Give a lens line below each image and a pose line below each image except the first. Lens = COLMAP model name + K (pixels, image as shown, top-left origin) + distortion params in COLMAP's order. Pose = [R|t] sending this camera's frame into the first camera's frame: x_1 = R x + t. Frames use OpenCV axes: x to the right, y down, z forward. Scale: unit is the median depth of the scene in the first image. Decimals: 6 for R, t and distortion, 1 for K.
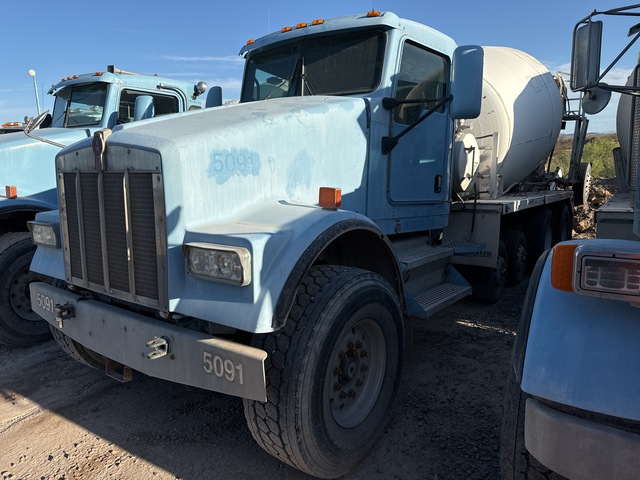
lens RADIAL K [[451.2, 0, 321.1], [0, 451.2, 234.9], [0, 0, 1]] dist [0.072304, 0.000078]
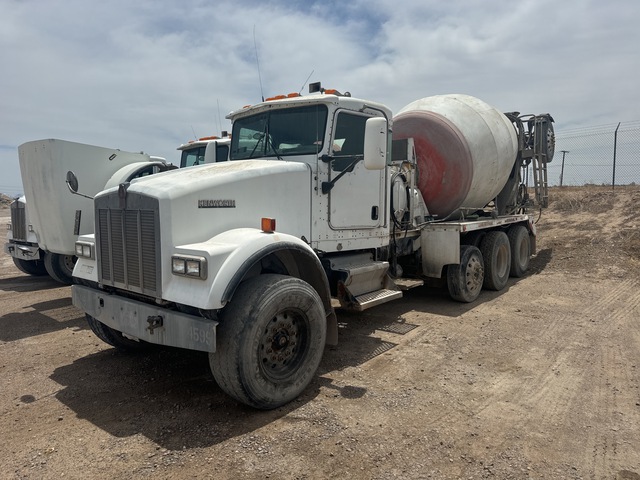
lens RADIAL K [[447.1, 0, 325.3], [0, 447.1, 233.5], [0, 0, 1]] dist [0.049078, -0.007419]
pose [[0.998818, -0.001932, -0.048570, 0.211584], [-0.000491, 0.998757, -0.049840, 0.012656], [0.048606, 0.049805, 0.997576, -0.365064]]
